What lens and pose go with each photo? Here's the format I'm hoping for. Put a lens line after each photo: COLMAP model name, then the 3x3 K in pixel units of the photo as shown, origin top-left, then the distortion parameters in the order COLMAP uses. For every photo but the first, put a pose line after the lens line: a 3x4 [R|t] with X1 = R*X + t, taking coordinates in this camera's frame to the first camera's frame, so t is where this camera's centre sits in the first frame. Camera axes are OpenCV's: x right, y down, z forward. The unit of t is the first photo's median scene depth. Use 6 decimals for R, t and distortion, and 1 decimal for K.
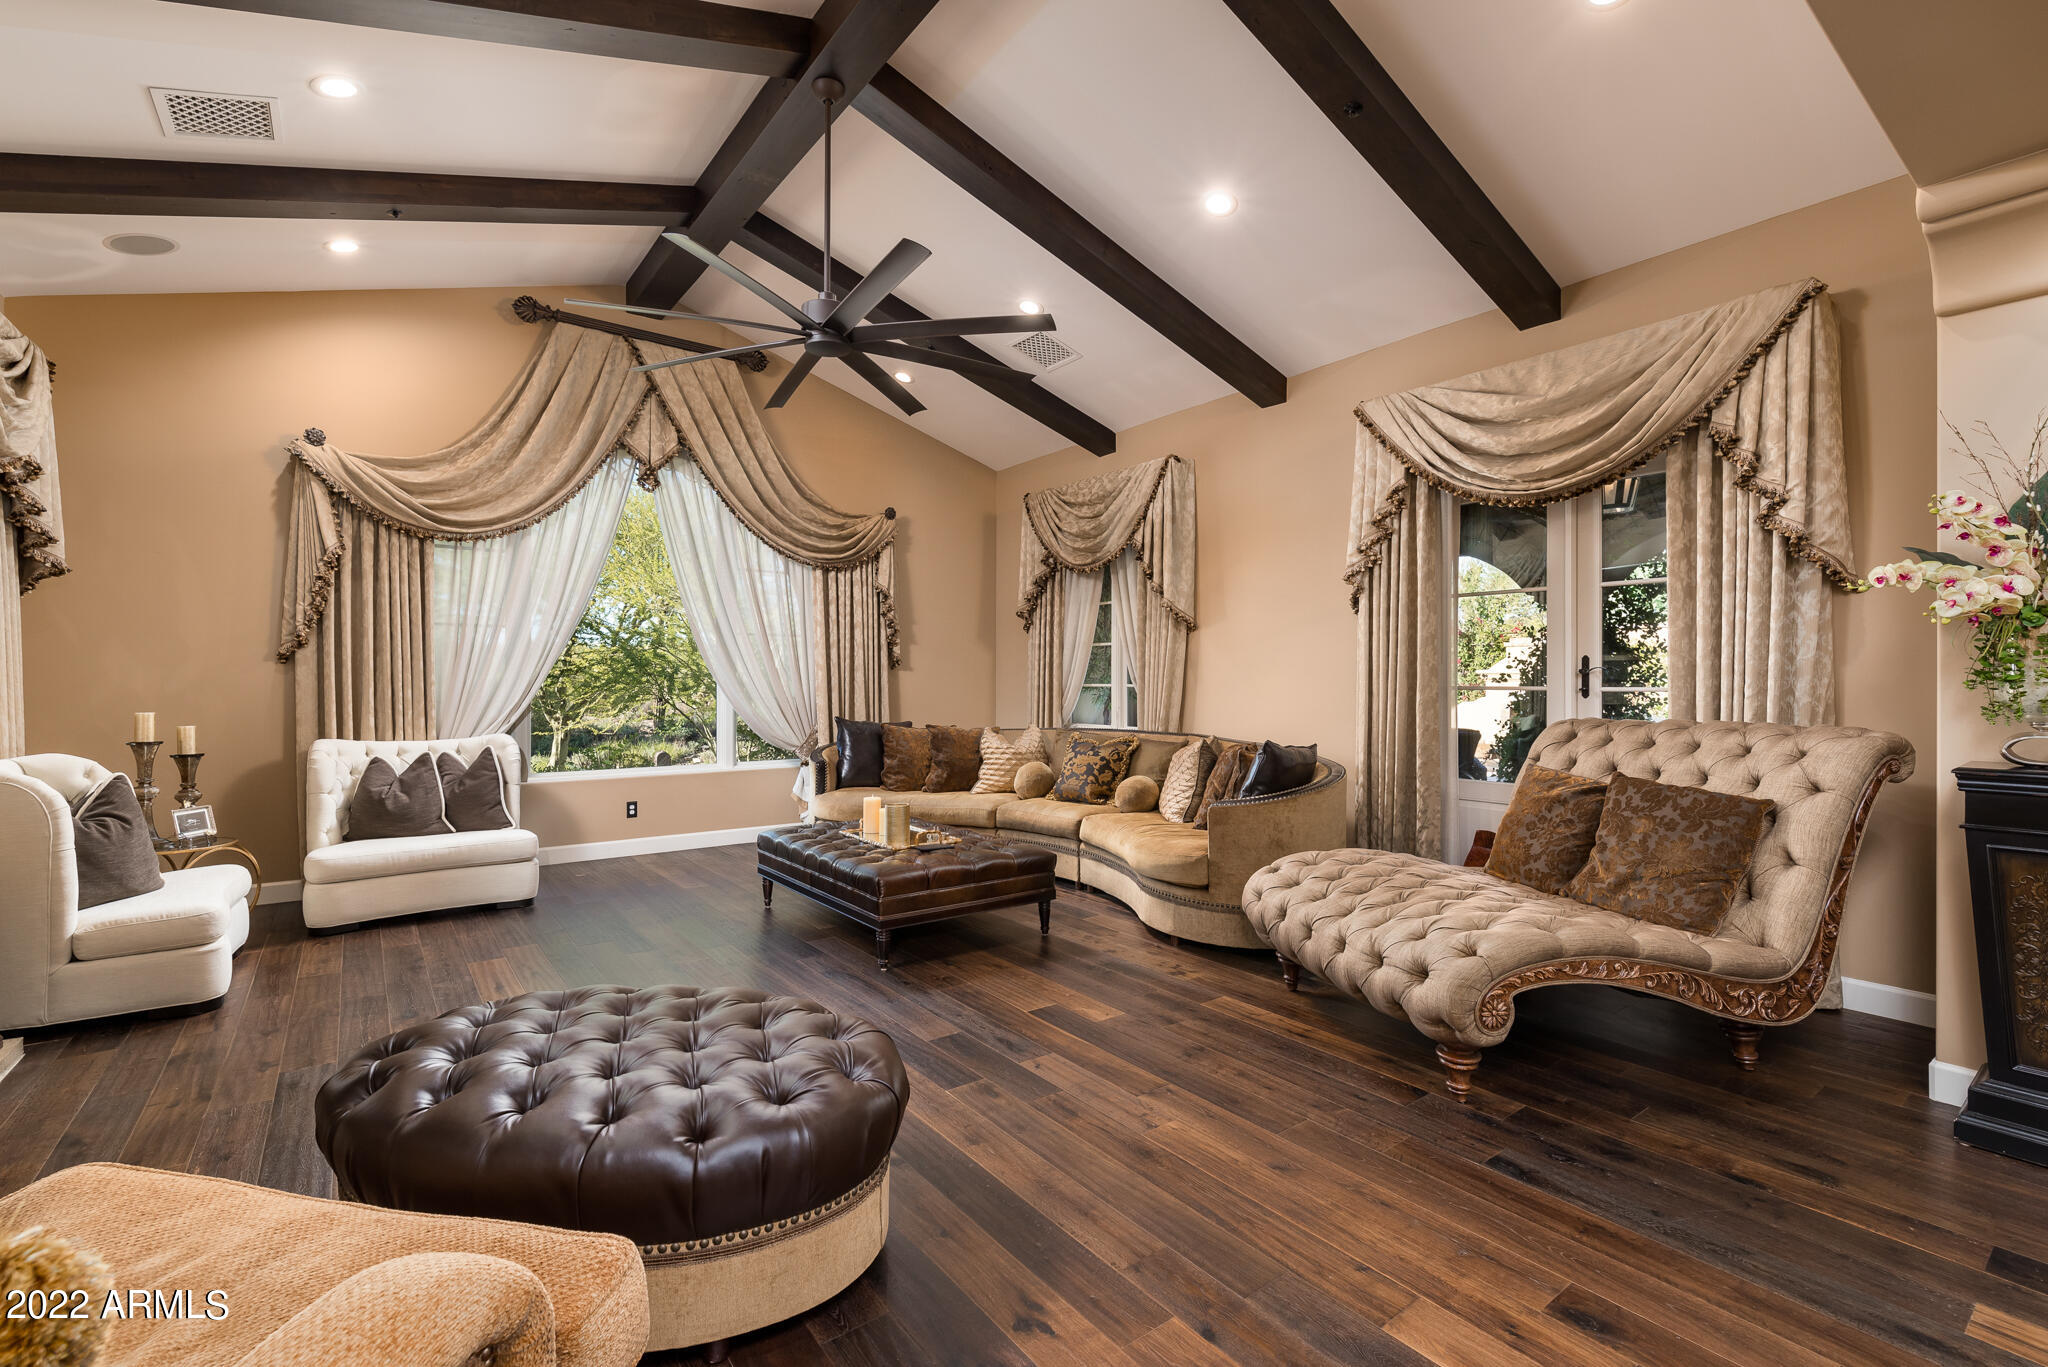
lens RADIAL K [[898.2, 0, 1025.9], [0, 898.2, 680.8], [0, 0, 1]] dist [0.000797, -0.000067]
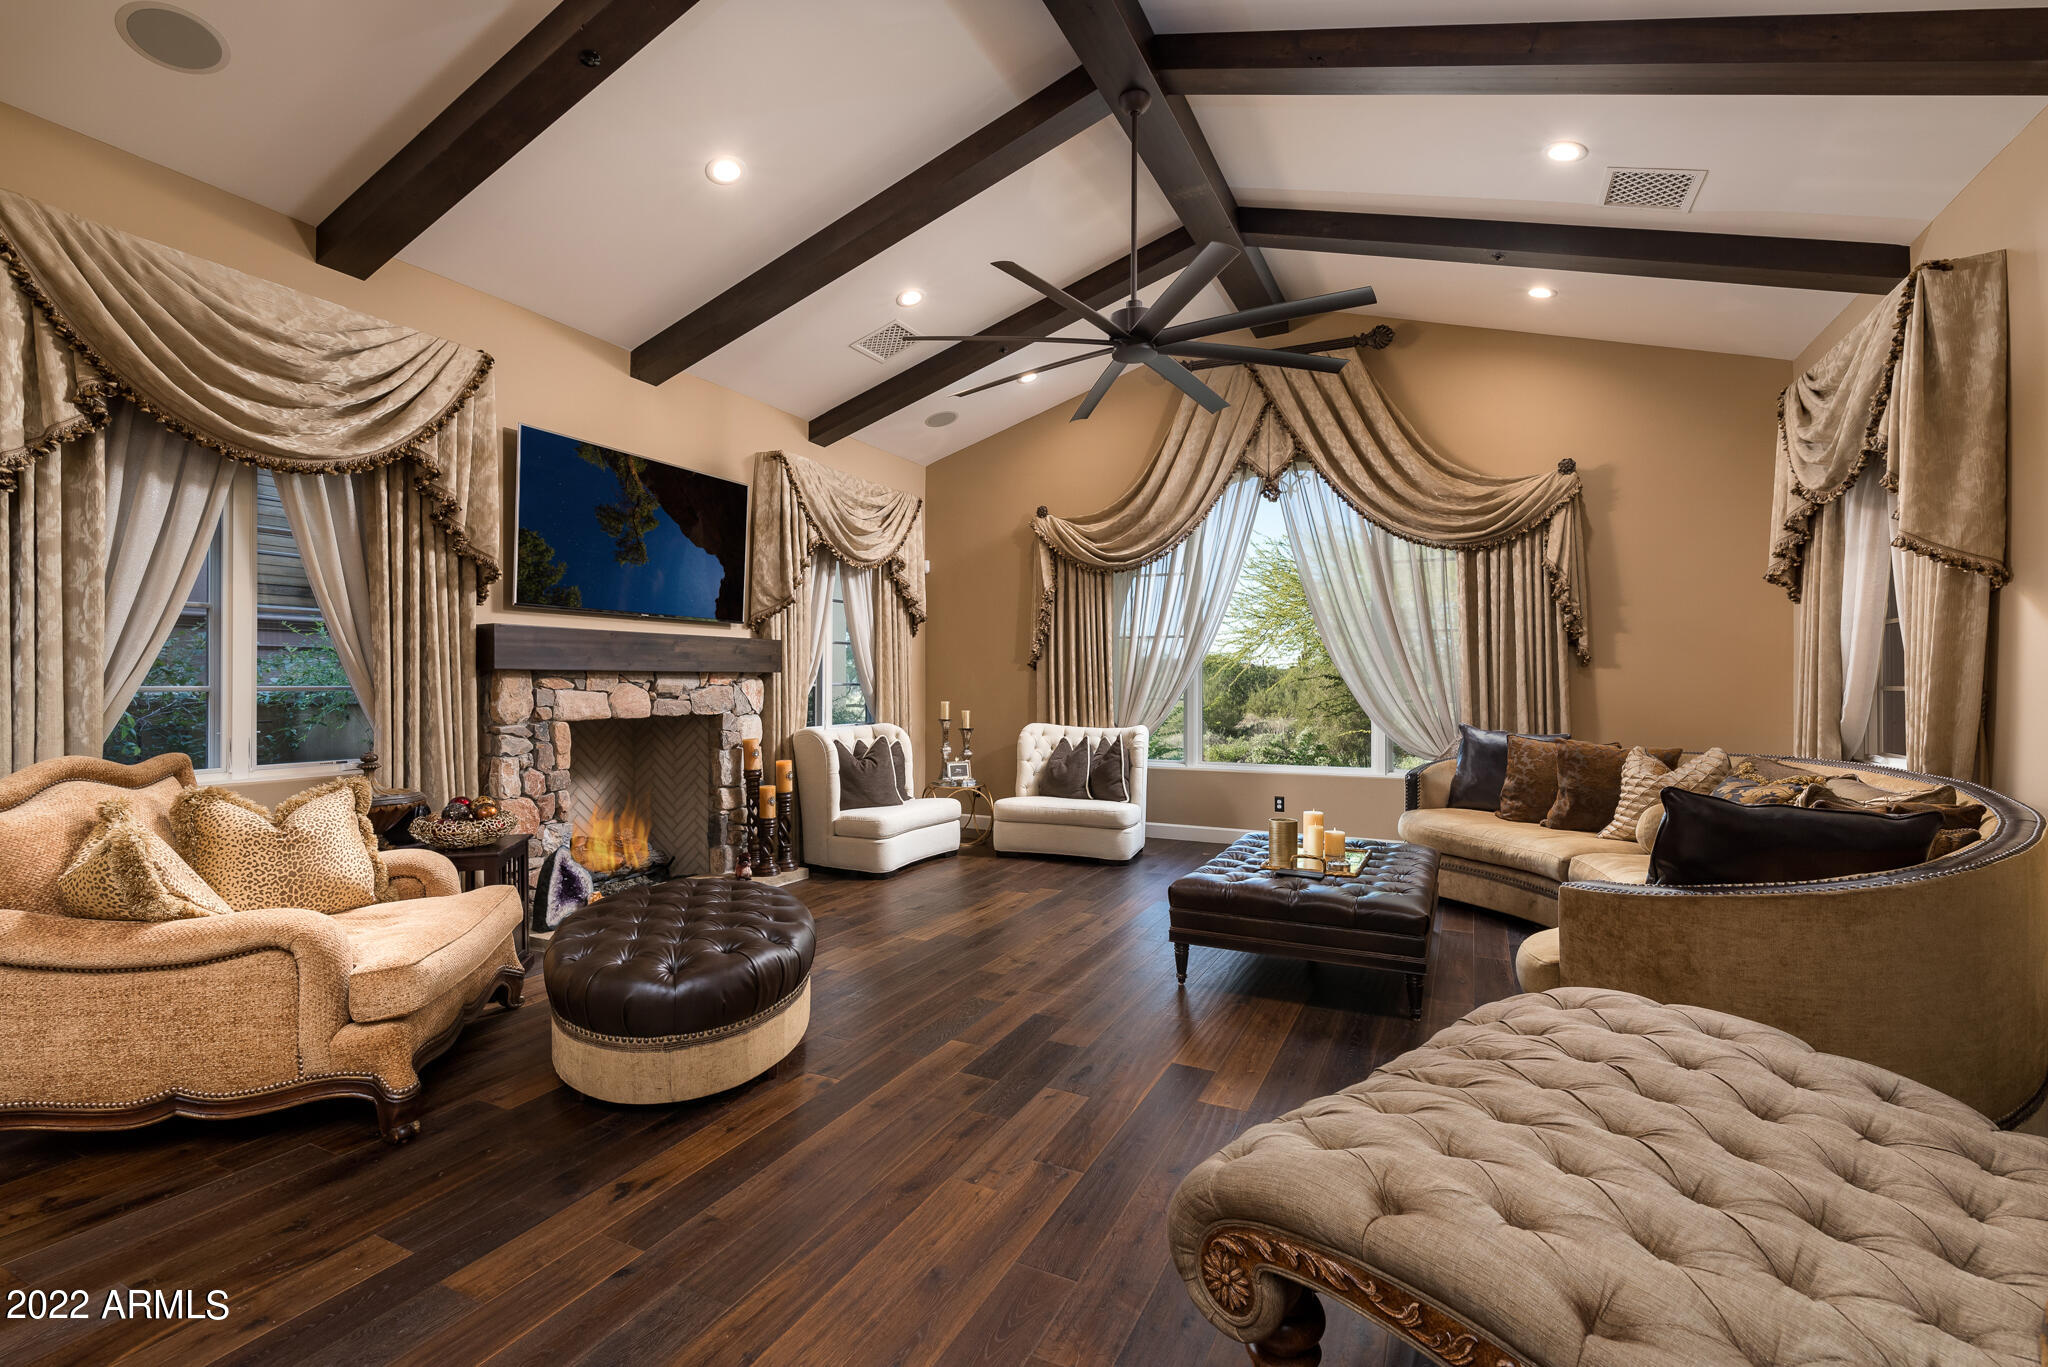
lens RADIAL K [[909.3, 0, 1024.9], [0, 909.3, 686.9], [0, 0, 1]] dist [0.002310, -0.000013]
pose [[0.449859, 0.004344, -0.893089, 0.425382], [0.001614, 0.999983, 0.005677, -0.001027], [0.893098, -0.003995, 0.449844, 0.279692]]
